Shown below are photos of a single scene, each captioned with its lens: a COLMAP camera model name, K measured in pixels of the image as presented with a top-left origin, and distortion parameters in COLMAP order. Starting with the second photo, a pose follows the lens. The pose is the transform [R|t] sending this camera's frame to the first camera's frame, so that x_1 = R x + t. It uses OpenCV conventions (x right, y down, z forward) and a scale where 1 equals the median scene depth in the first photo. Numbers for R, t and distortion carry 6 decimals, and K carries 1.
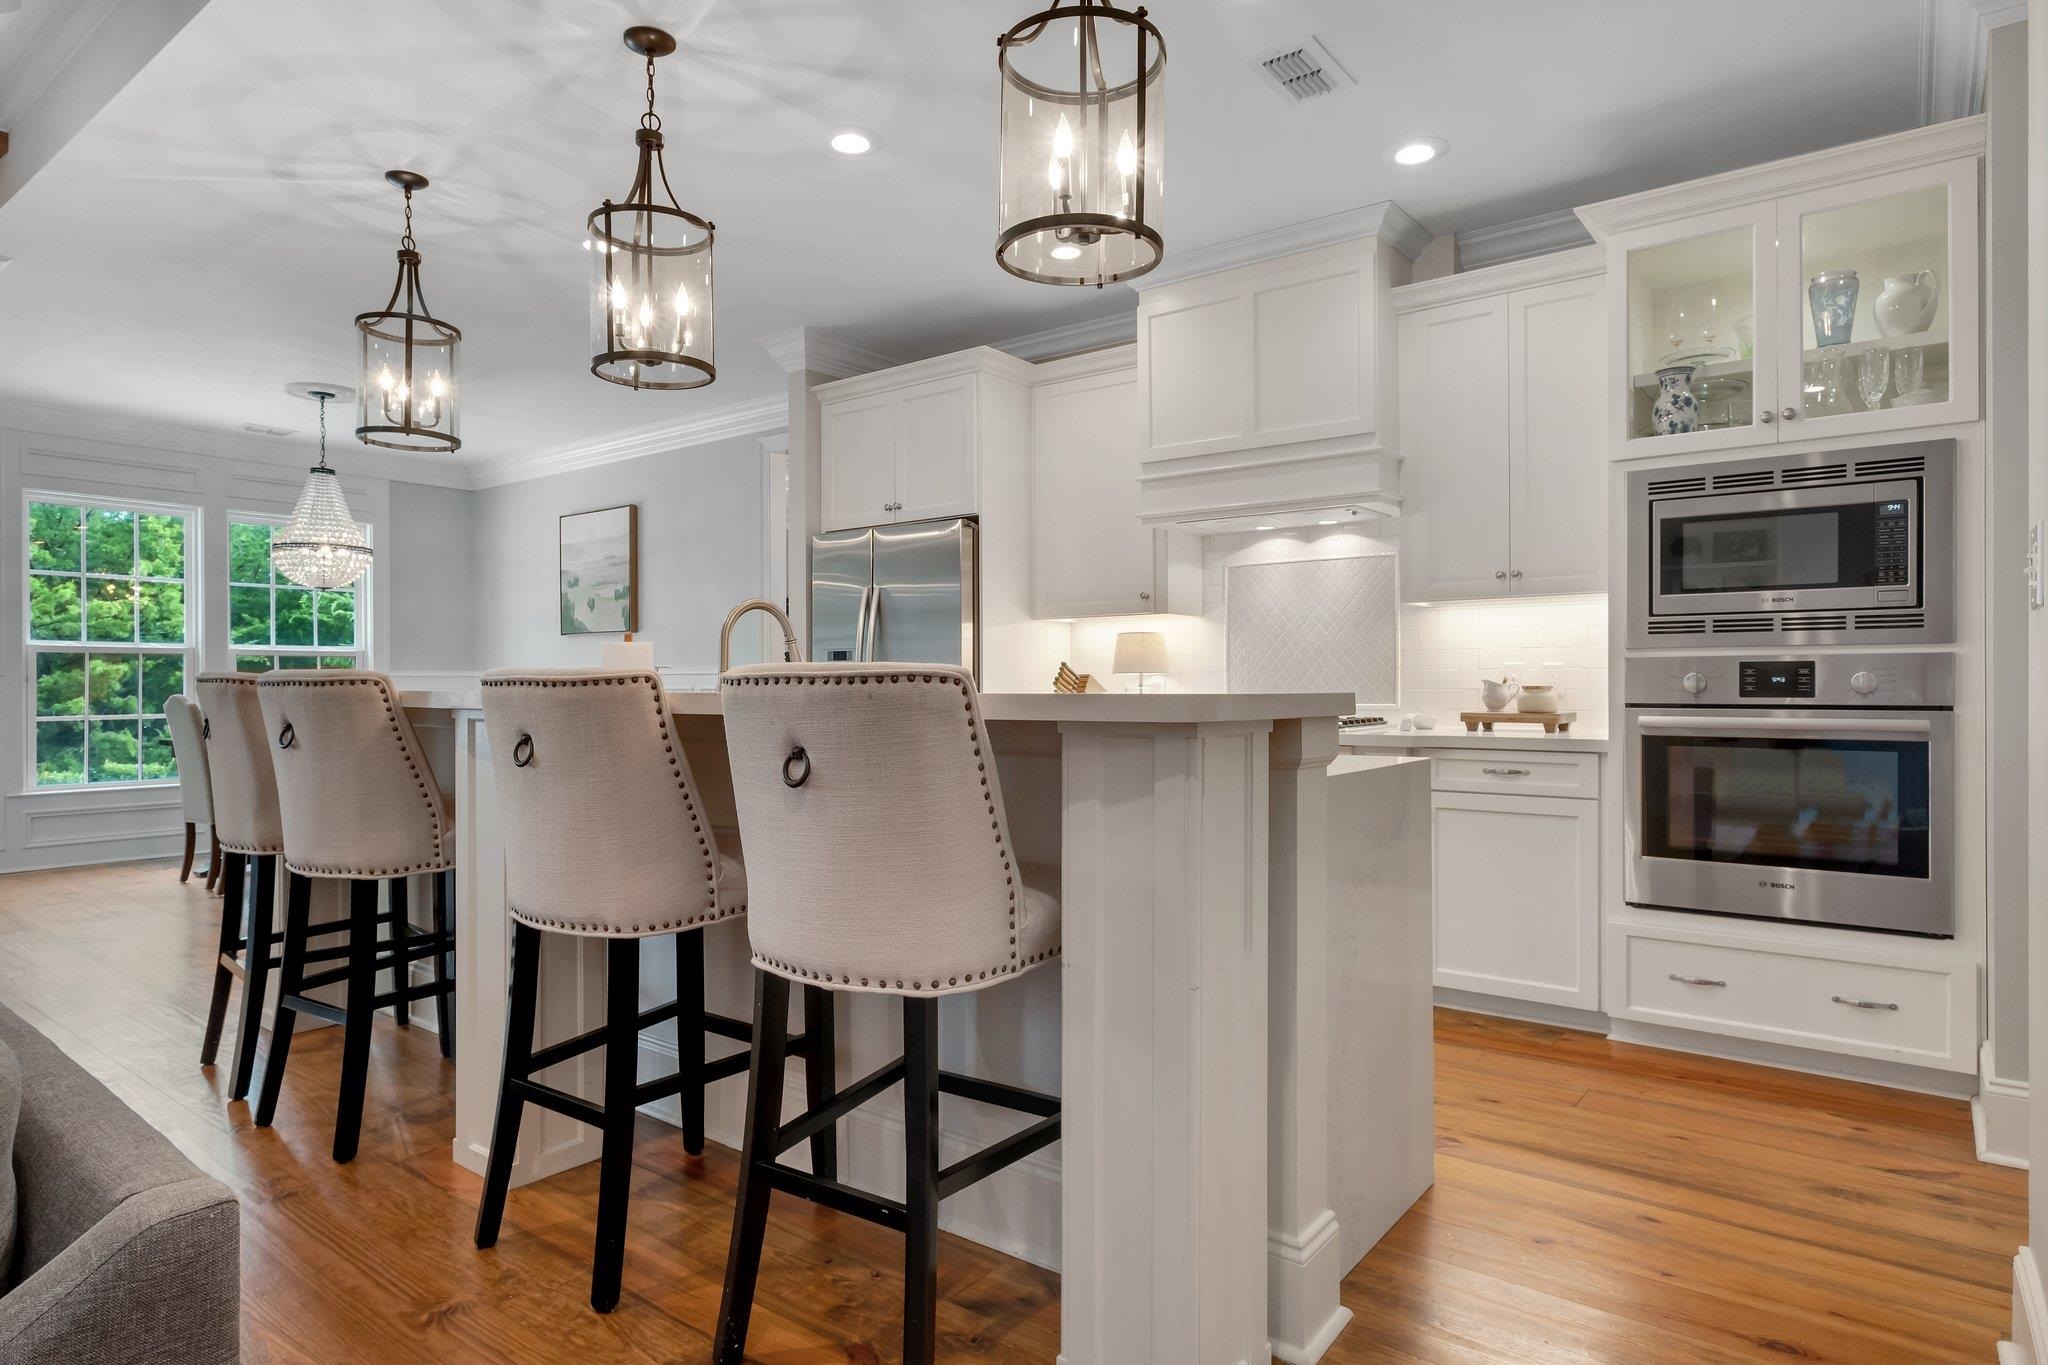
lens RADIAL K [[1158.5, 0, 1024.0], [0, 1158.5, 682.5], [0, 0, 1]] dist [0.002509, -0.001321]
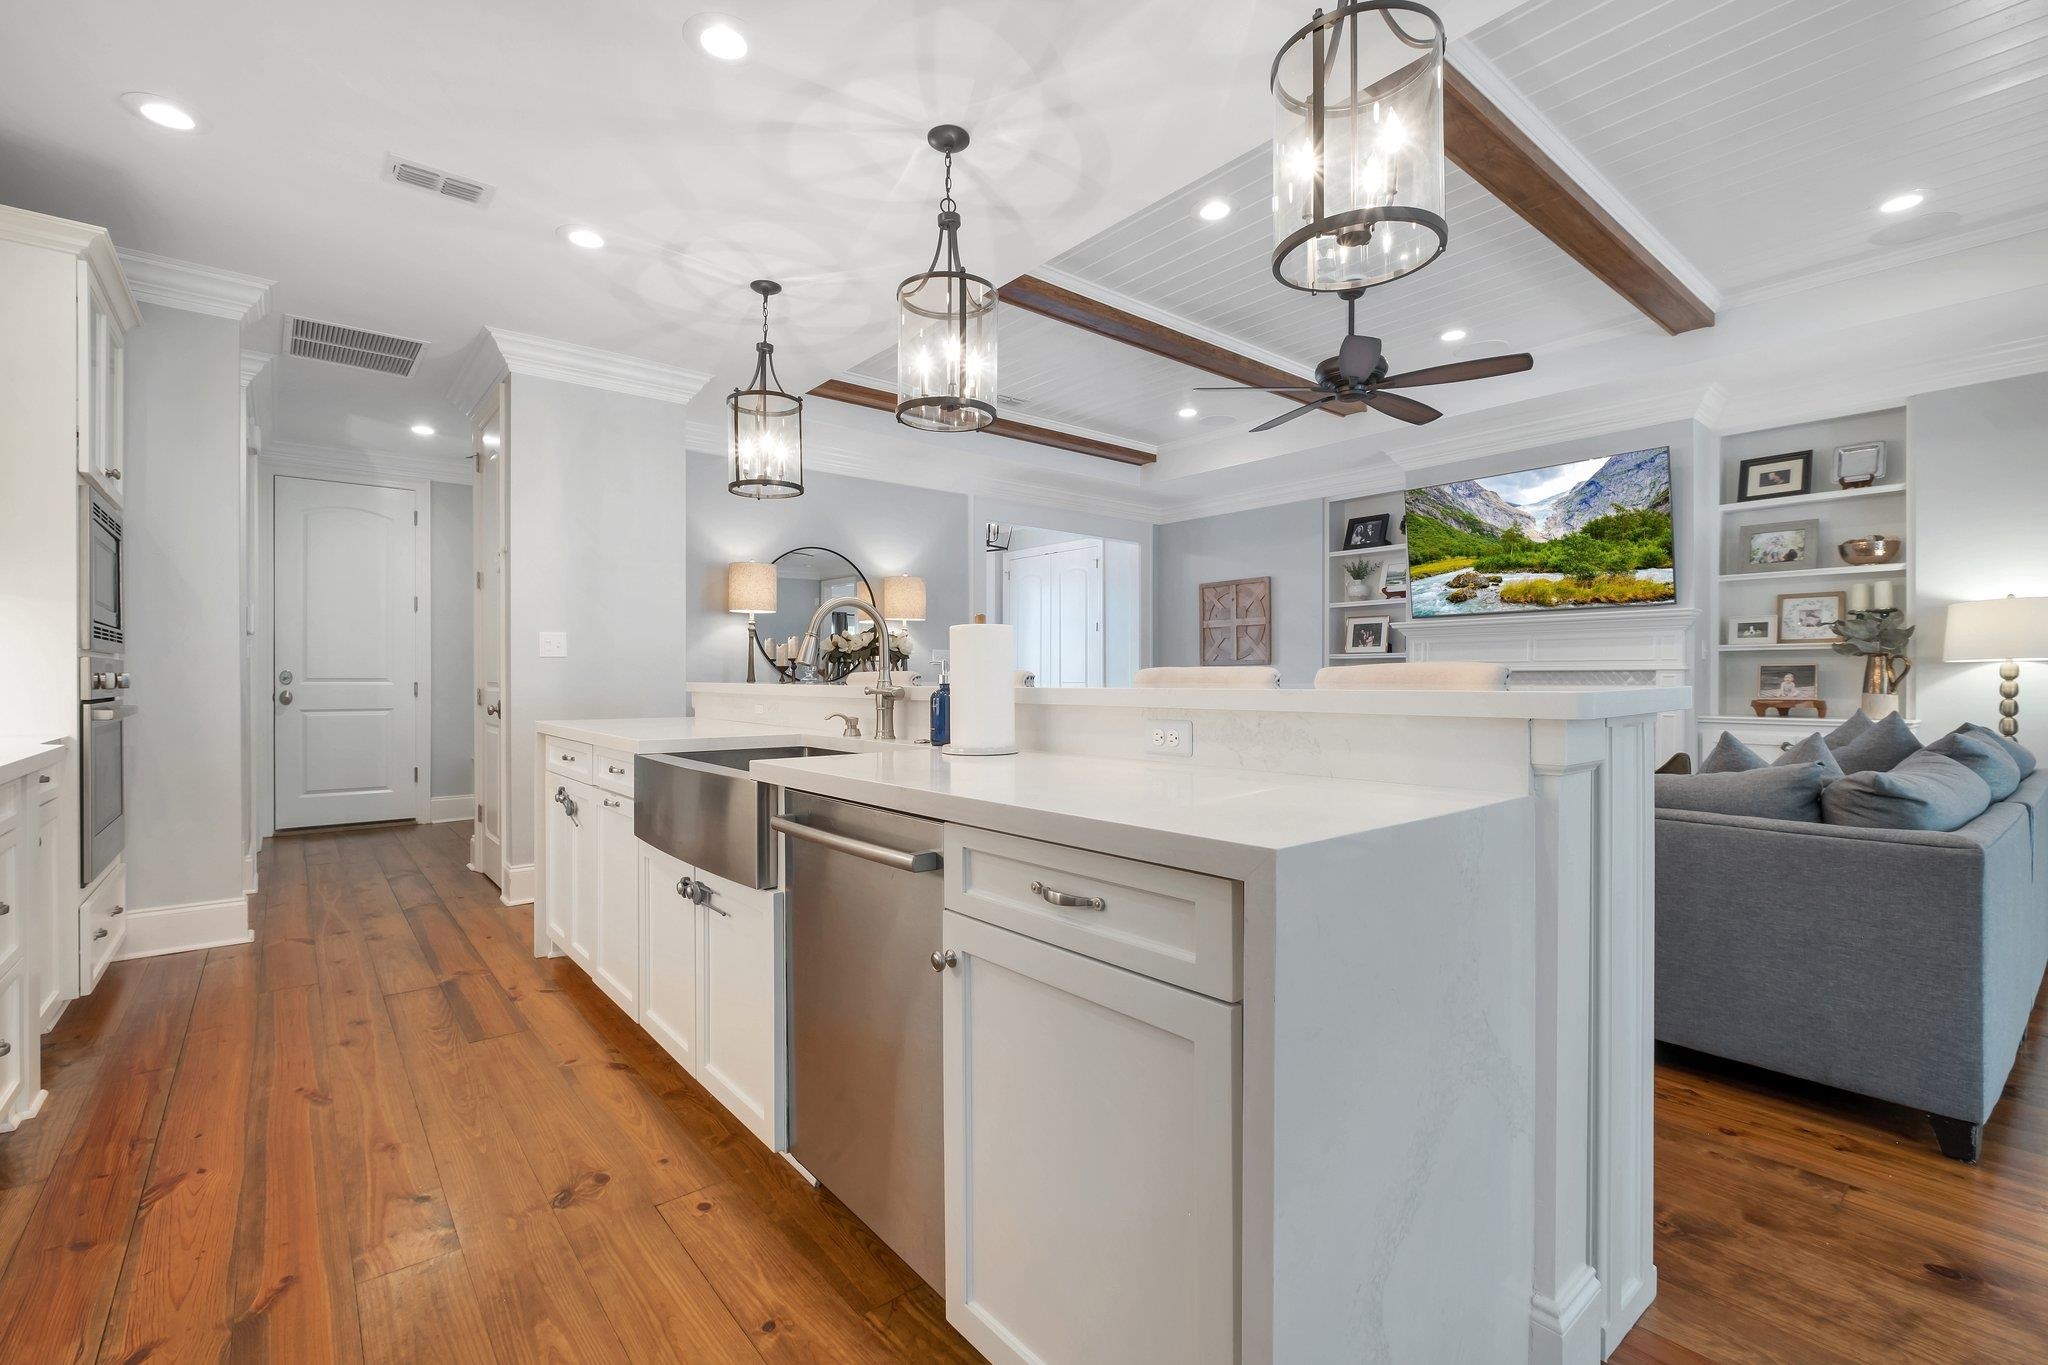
lens RADIAL K [[894.3, 0, 1019.7], [0, 894.3, 675.0], [0, 0, 1]] dist [-0.007149, -0.000097]
pose [[-0.974148, 0.004865, 0.225859, -0.402877], [0.003949, 0.999982, -0.004507, 0.001692], [-0.225877, -0.003499, -0.974149, 1.261781]]
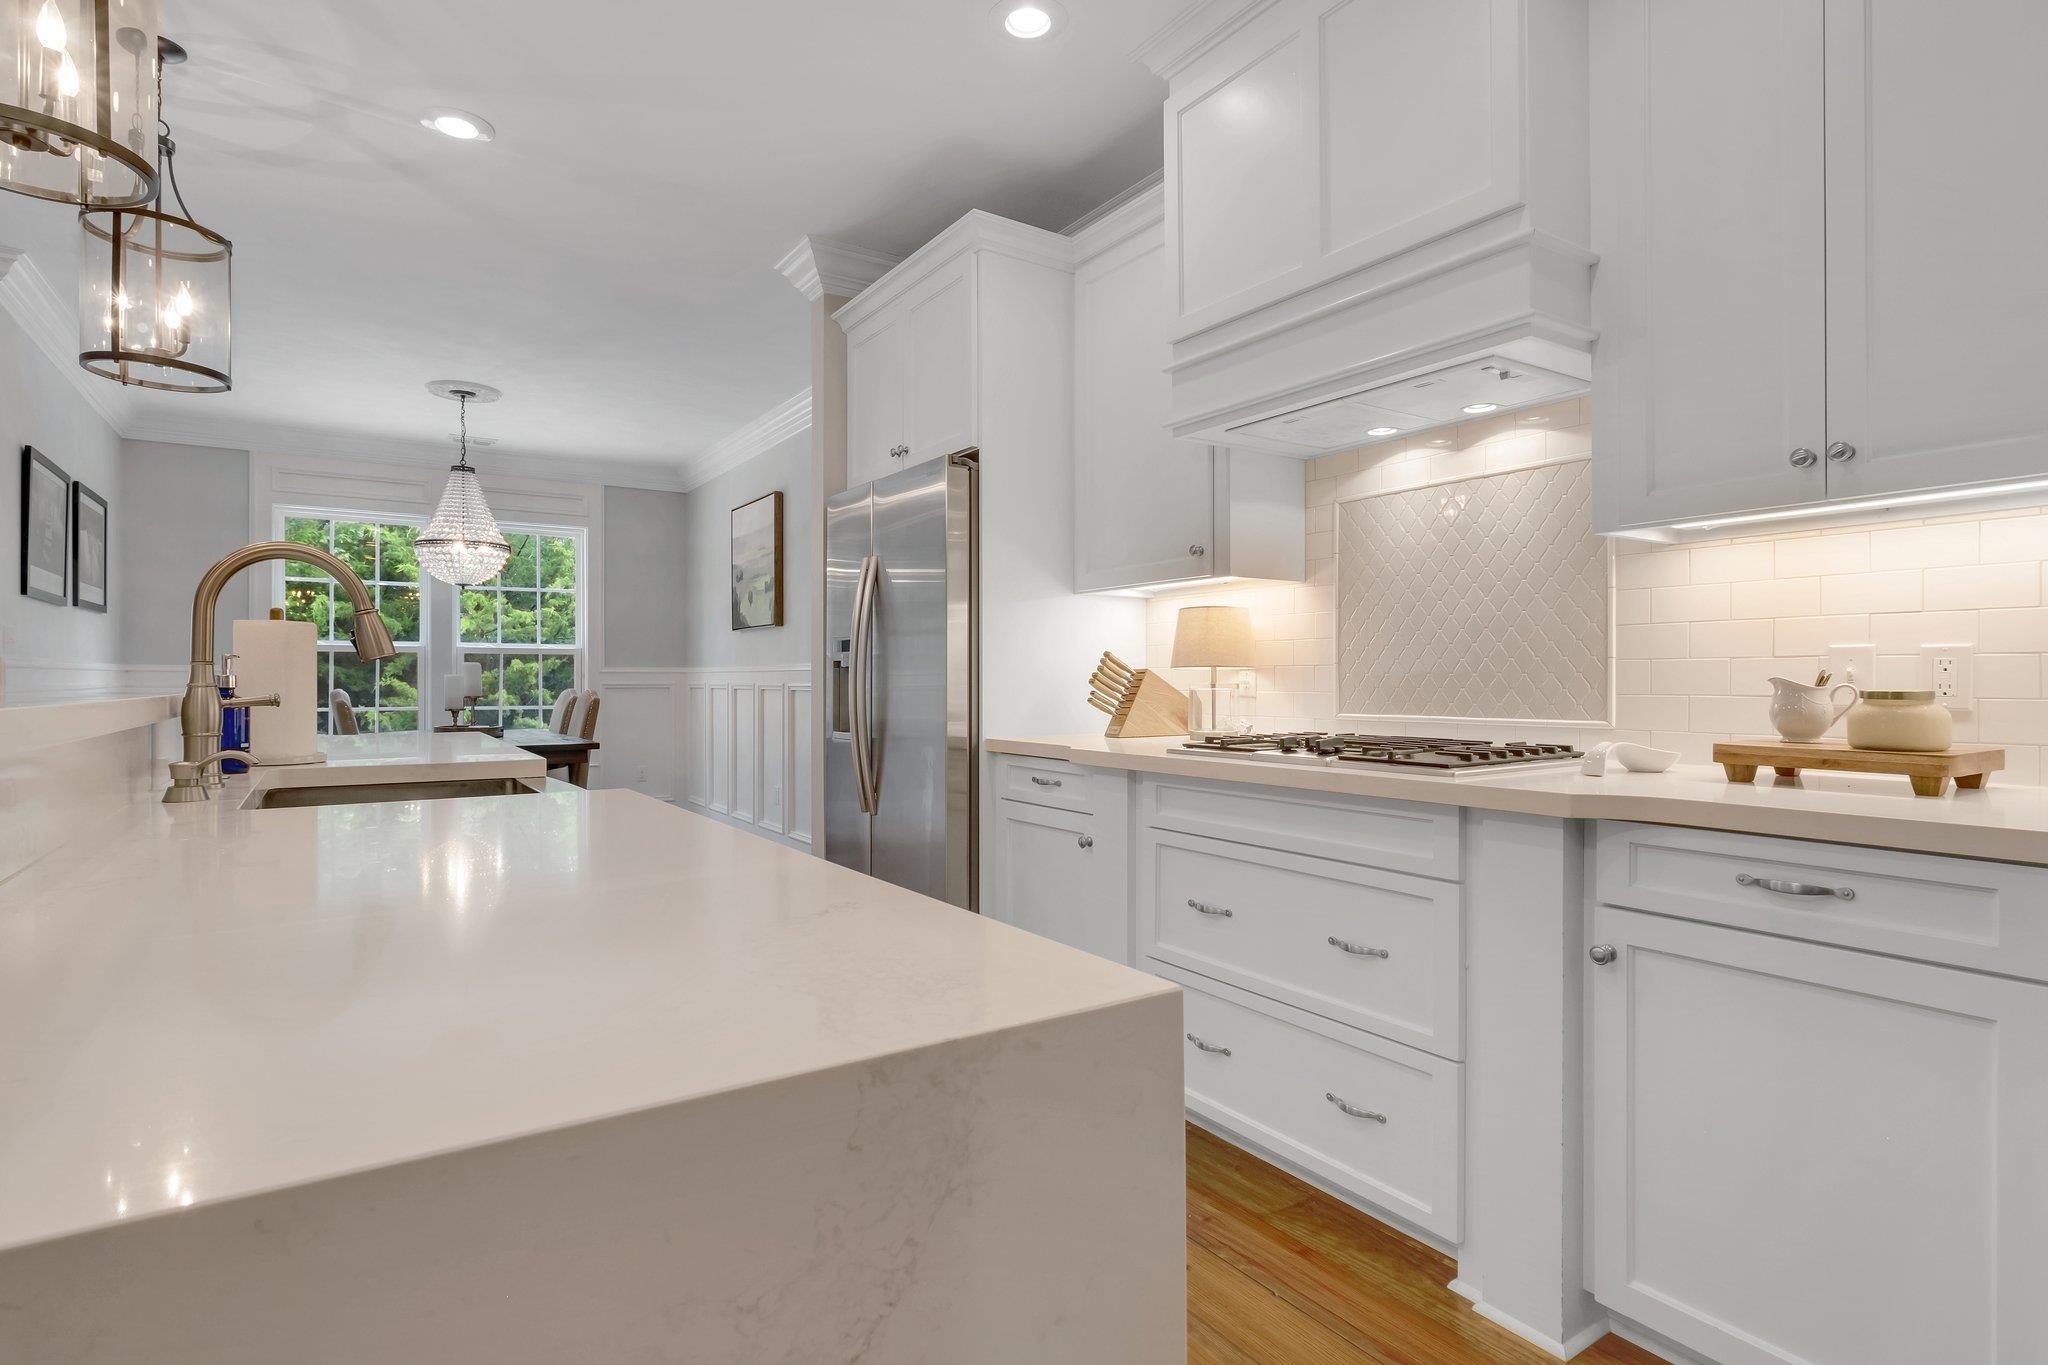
lens RADIAL K [[1042.8, 0, 1023.5], [0, 1042.8, 678.6], [0, 0, 1]] dist [-0.000715, 0.000393]
pose [[0.944047, 0.001409, -0.329808, 0.228394], [-0.001278, 0.999999, 0.000615, -0.001927], [0.329809, -0.000160, 0.944048, 0.447957]]
